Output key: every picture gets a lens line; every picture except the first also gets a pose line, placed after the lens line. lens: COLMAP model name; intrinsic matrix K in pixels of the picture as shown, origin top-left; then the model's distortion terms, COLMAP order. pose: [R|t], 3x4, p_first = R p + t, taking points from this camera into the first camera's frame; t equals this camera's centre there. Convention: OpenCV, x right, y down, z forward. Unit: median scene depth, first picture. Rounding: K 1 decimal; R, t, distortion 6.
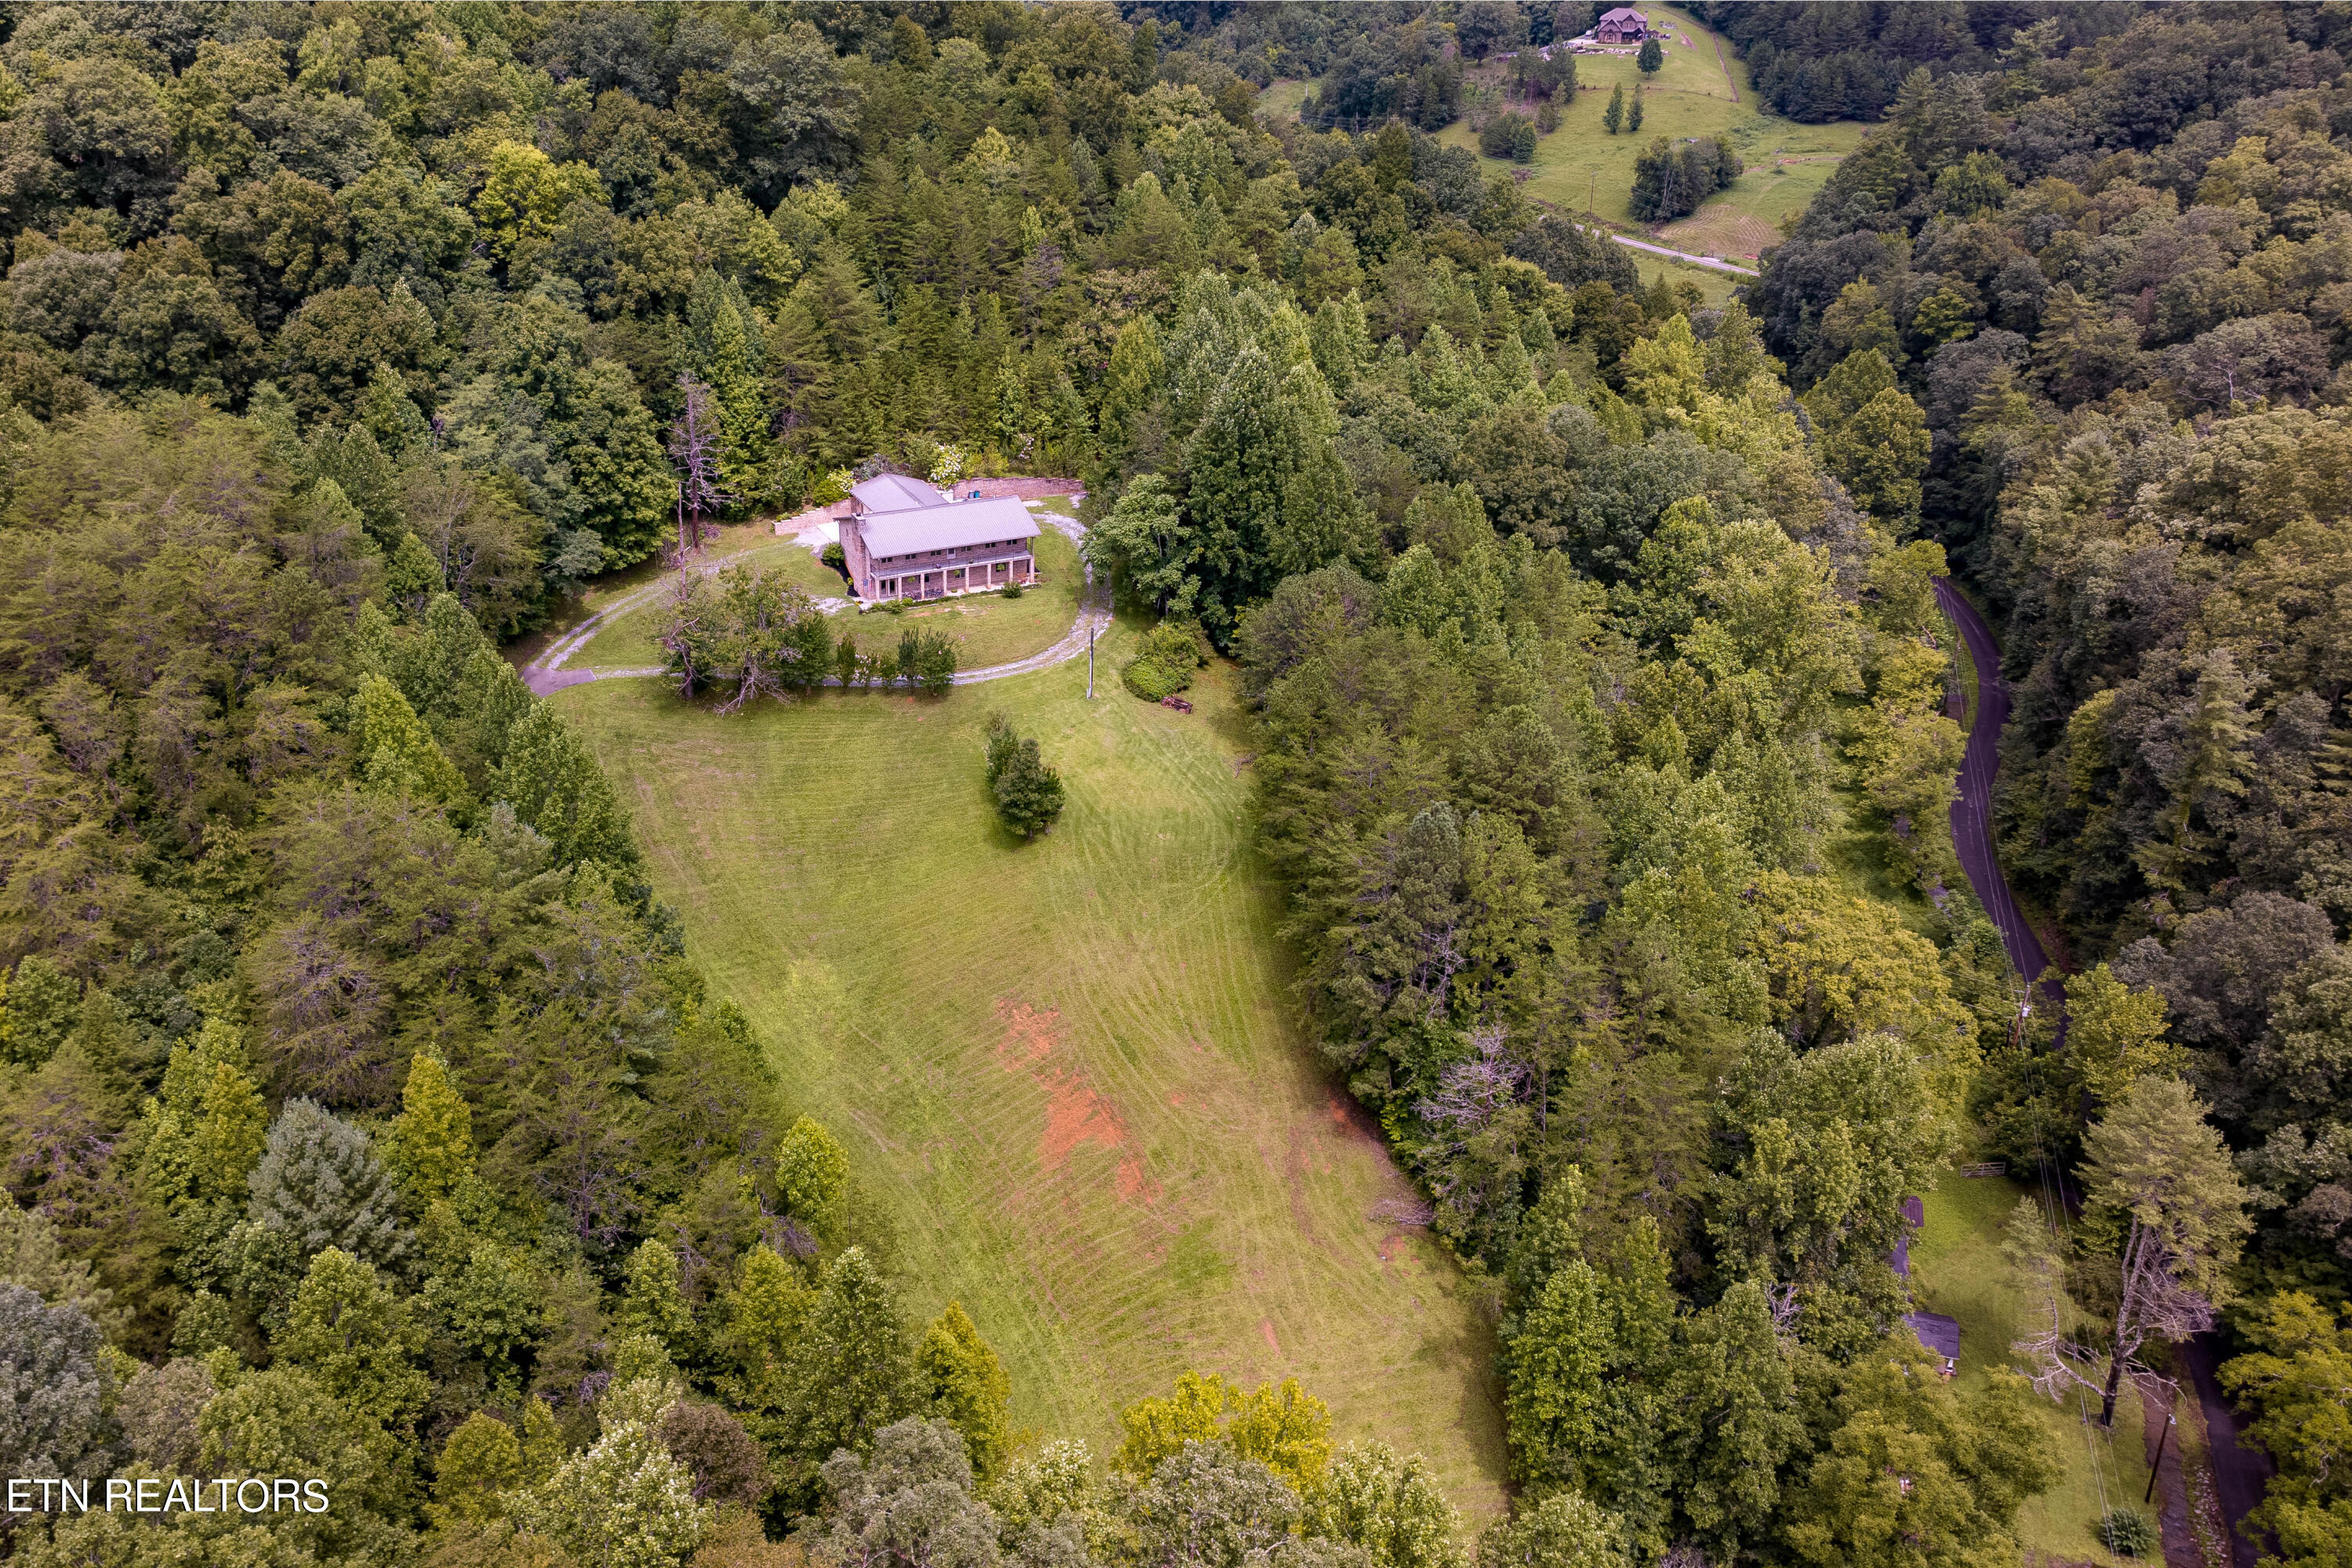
lens RADIAL K [[1628.6, 0, 1174.3], [0, 1628.6, 782.5], [0, 0, 1]] dist [-0.002773, -0.000190]
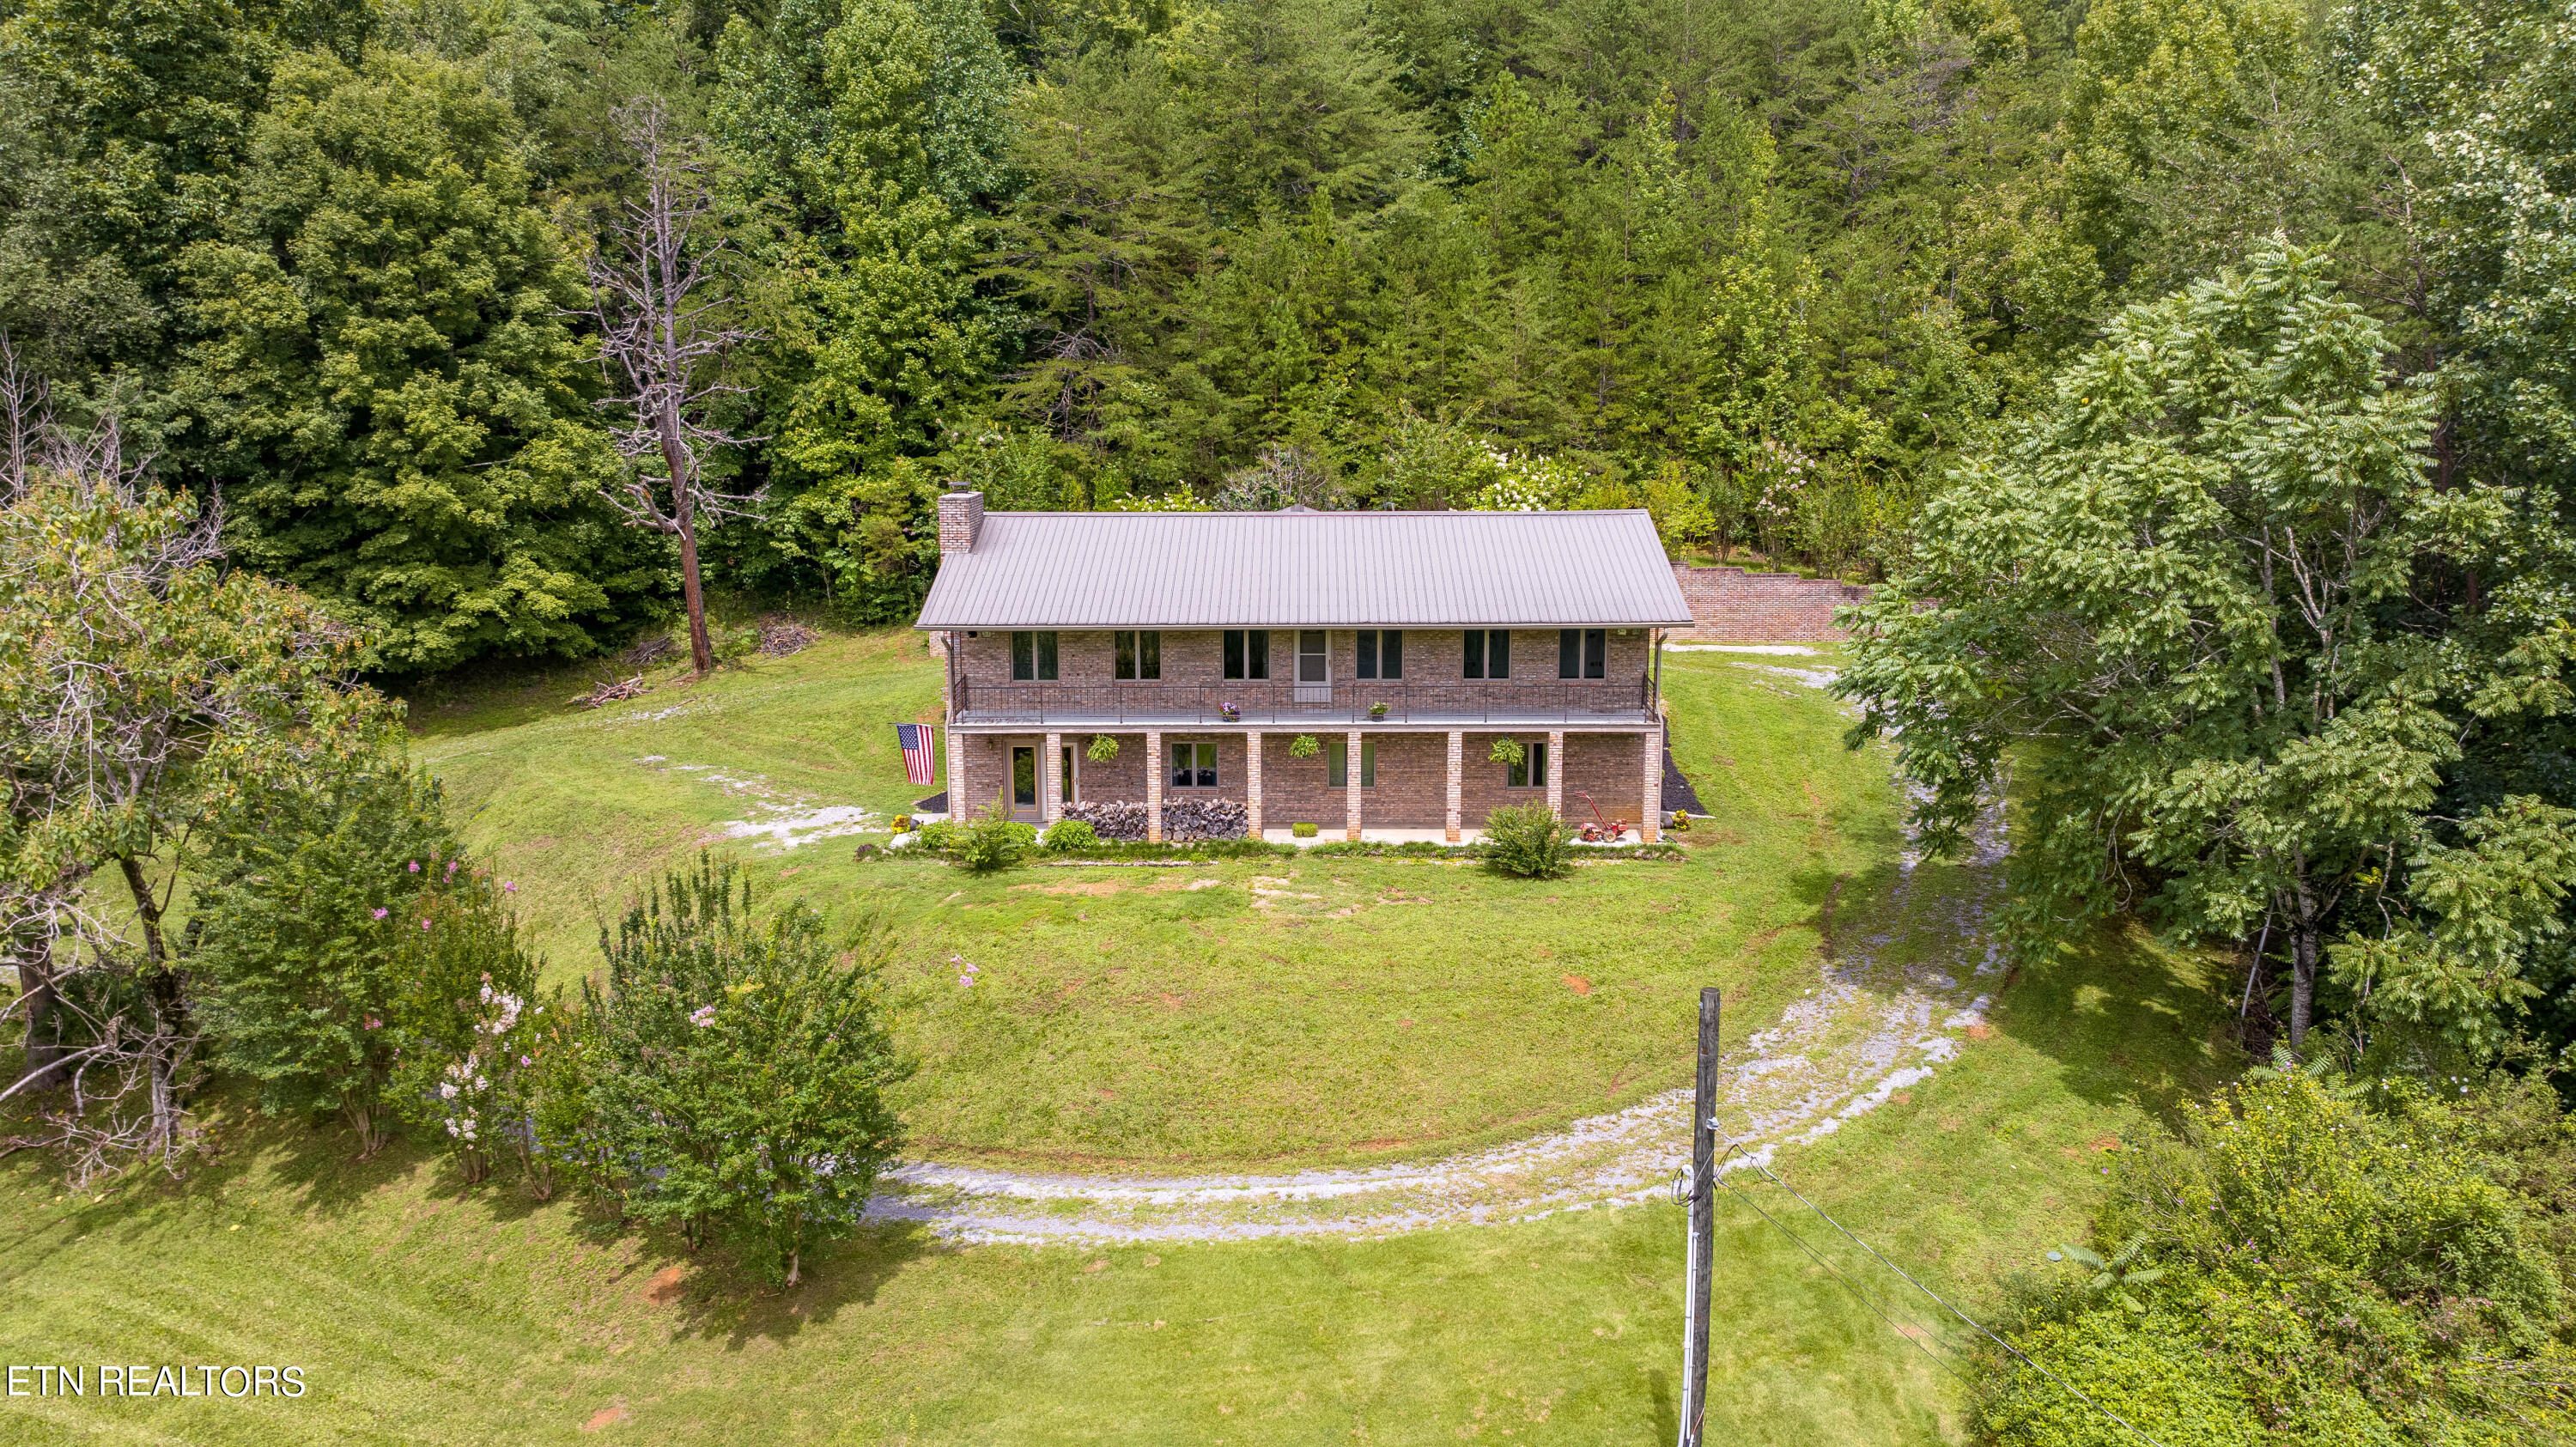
lens RADIAL K [[1741.8, 0, 1290.1], [0, 1741.8, 703.6], [0, 0, 1]] dist [-0.002551, 0.003175]
pose [[0.876008, 0.040743, -0.480572, -0.012275], [-0.185213, 0.948442, -0.257204, -0.070350], [0.445316, 0.314321, 0.838389, 0.803308]]
